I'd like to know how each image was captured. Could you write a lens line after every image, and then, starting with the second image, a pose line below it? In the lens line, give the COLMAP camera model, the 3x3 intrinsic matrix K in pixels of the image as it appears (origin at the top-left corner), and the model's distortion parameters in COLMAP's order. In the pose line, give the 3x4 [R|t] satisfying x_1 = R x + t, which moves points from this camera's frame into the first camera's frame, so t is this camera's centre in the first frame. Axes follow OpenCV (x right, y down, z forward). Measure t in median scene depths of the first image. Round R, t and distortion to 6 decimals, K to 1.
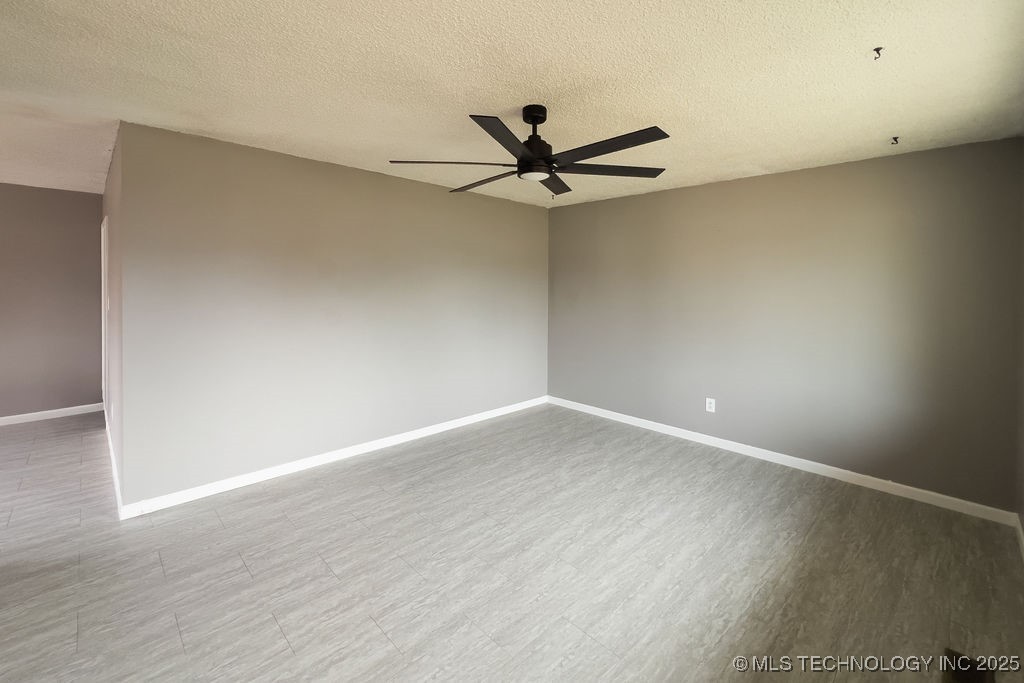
lens RADIAL K [[441.0, 0, 512.0], [0, 441.0, 341.5], [0, 0, 1]] dist [-0.001329, -0.000066]
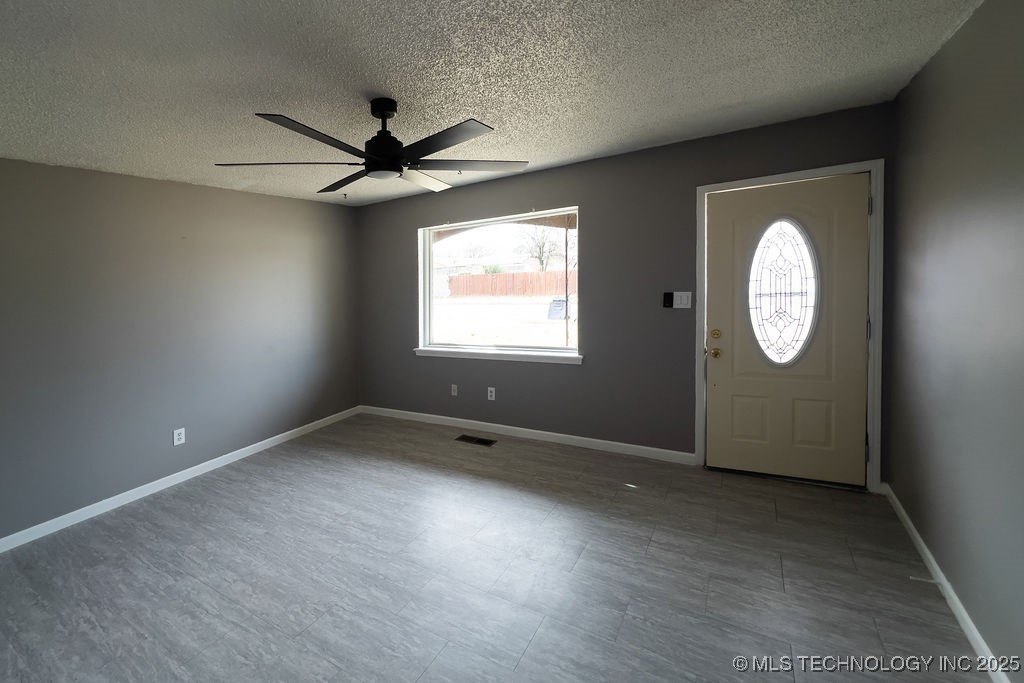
lens RADIAL K [[441.0, 0, 512.0], [0, 441.0, 341.5], [0, 0, 1]] dist [-0.001329, -0.000066]
pose [[-0.310868, -0.136851, 0.940549, -0.732224], [0.181366, 0.962855, 0.200041, -0.120425], [-0.932988, 0.232771, -0.274501, 0.762580]]
